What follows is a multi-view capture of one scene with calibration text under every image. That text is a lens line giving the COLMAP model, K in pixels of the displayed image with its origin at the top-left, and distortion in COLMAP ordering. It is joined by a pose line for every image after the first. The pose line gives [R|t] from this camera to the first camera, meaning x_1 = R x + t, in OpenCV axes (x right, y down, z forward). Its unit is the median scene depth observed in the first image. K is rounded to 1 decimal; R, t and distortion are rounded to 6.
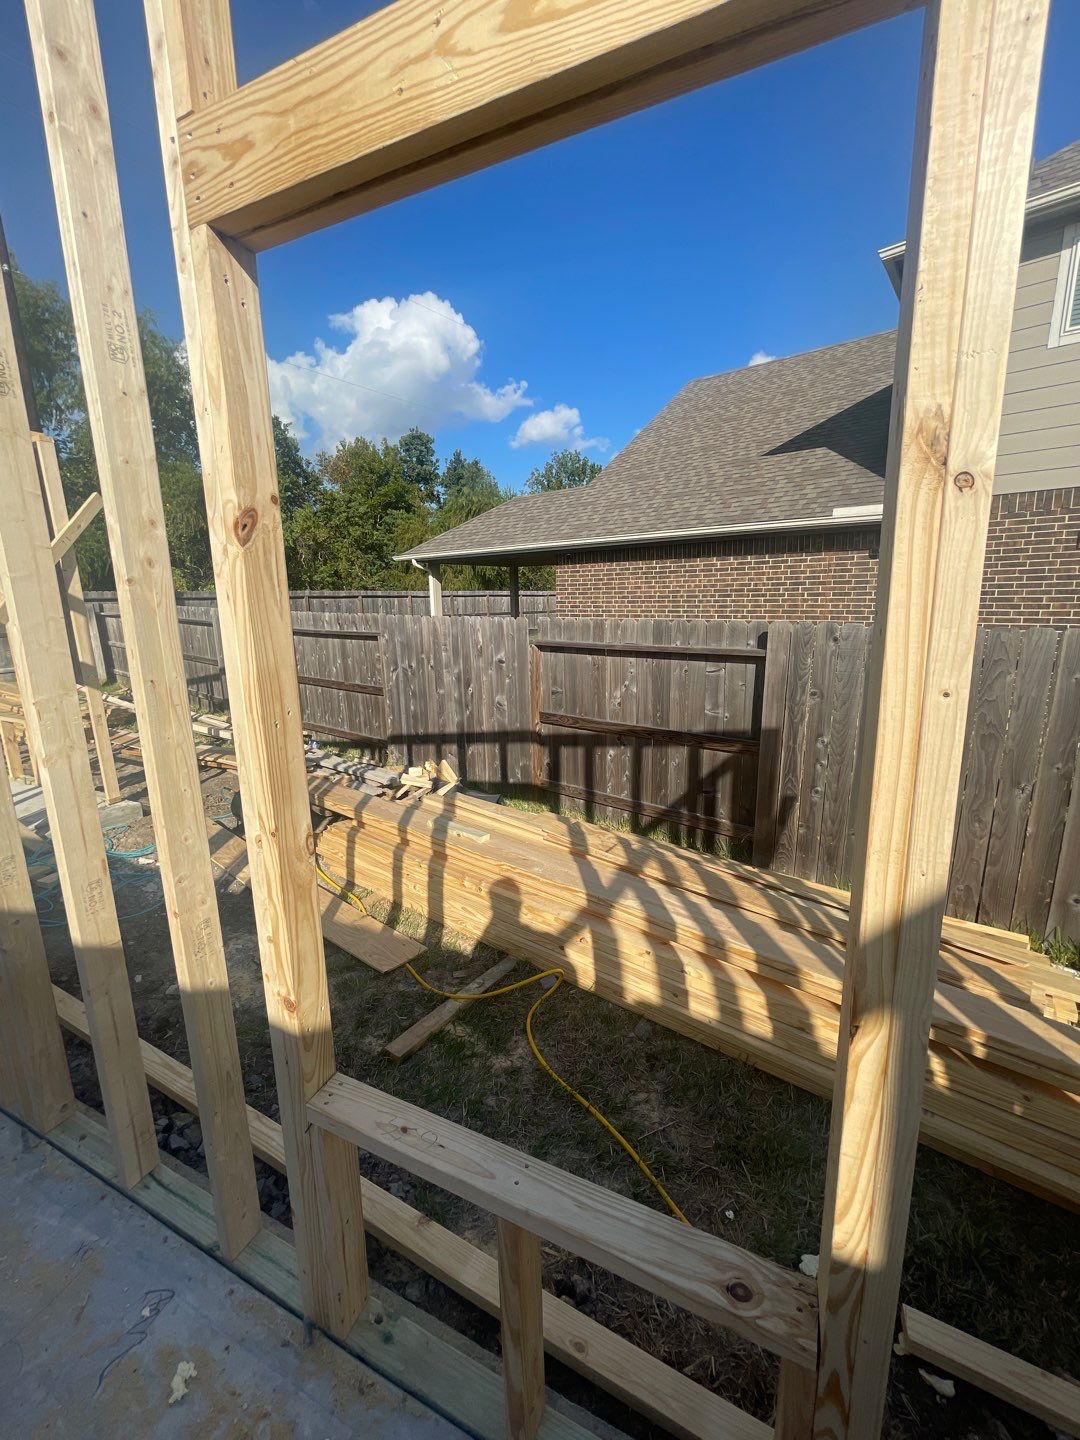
lens RADIAL K [[576.4, 0, 540.4], [0, 576.4, 717.3], [0, 0, 1]] dist [-0.003250, 0.000140]
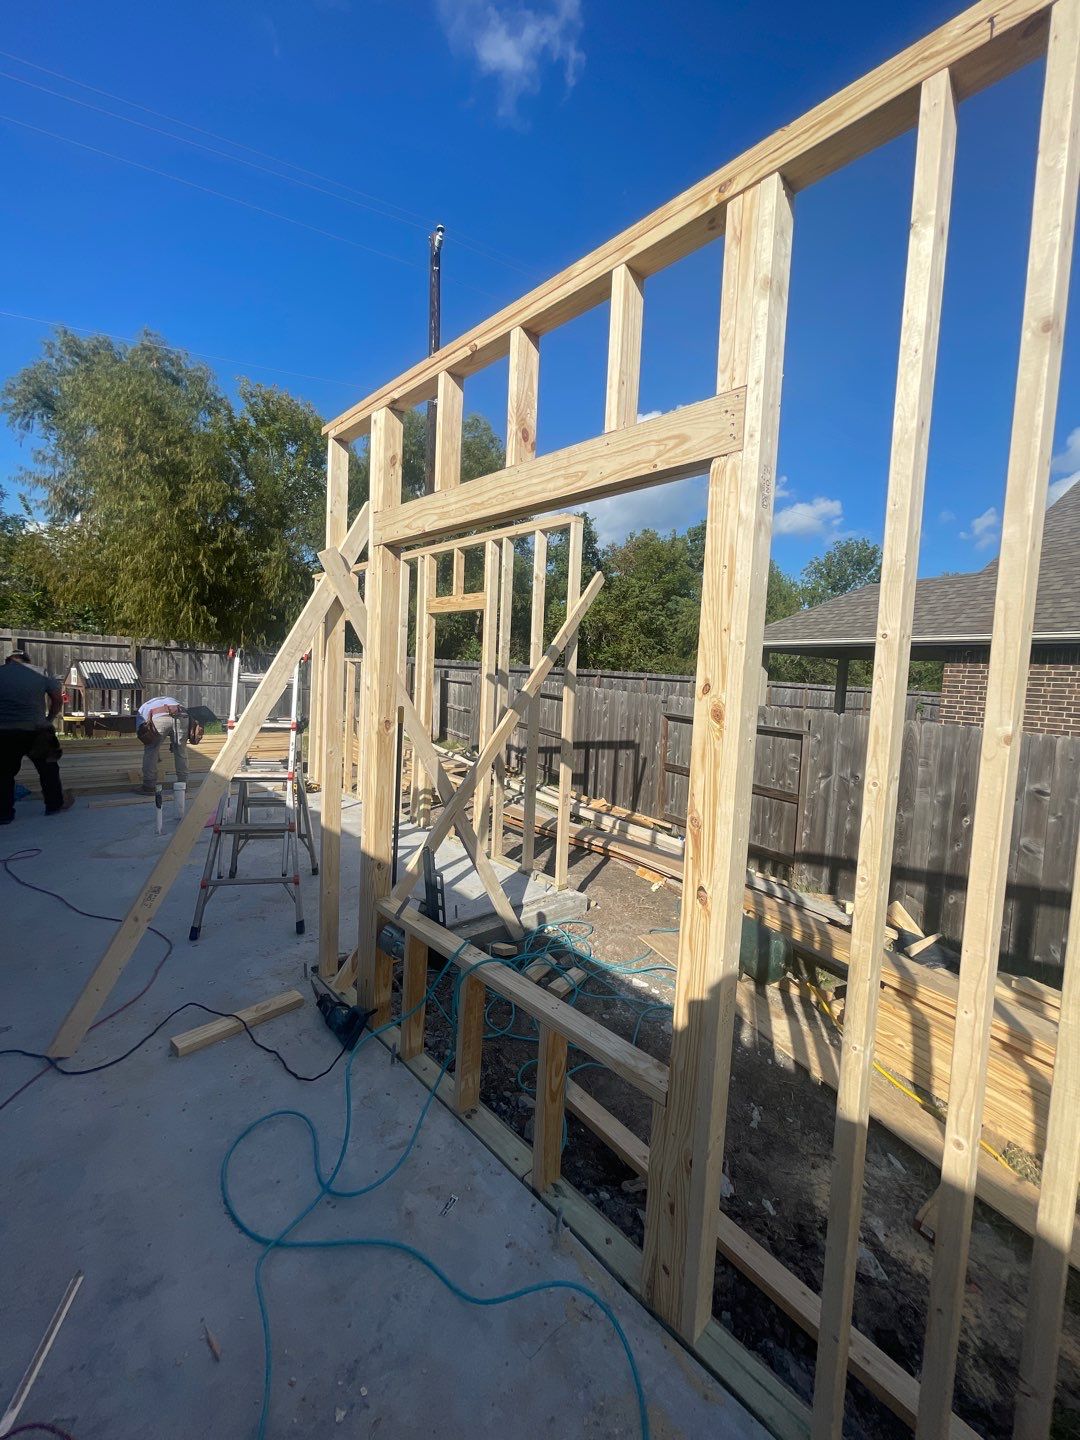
lens RADIAL K [[576.4, 0, 545.3], [0, 576.4, 716.4], [0, 0, 1]] dist [-0.003250, 0.000140]
pose [[0.925008, 0.095032, -0.367870, -0.104971], [-0.146190, 0.982697, -0.113732, -0.004151], [0.350697, 0.158982, 0.922896, 0.020143]]
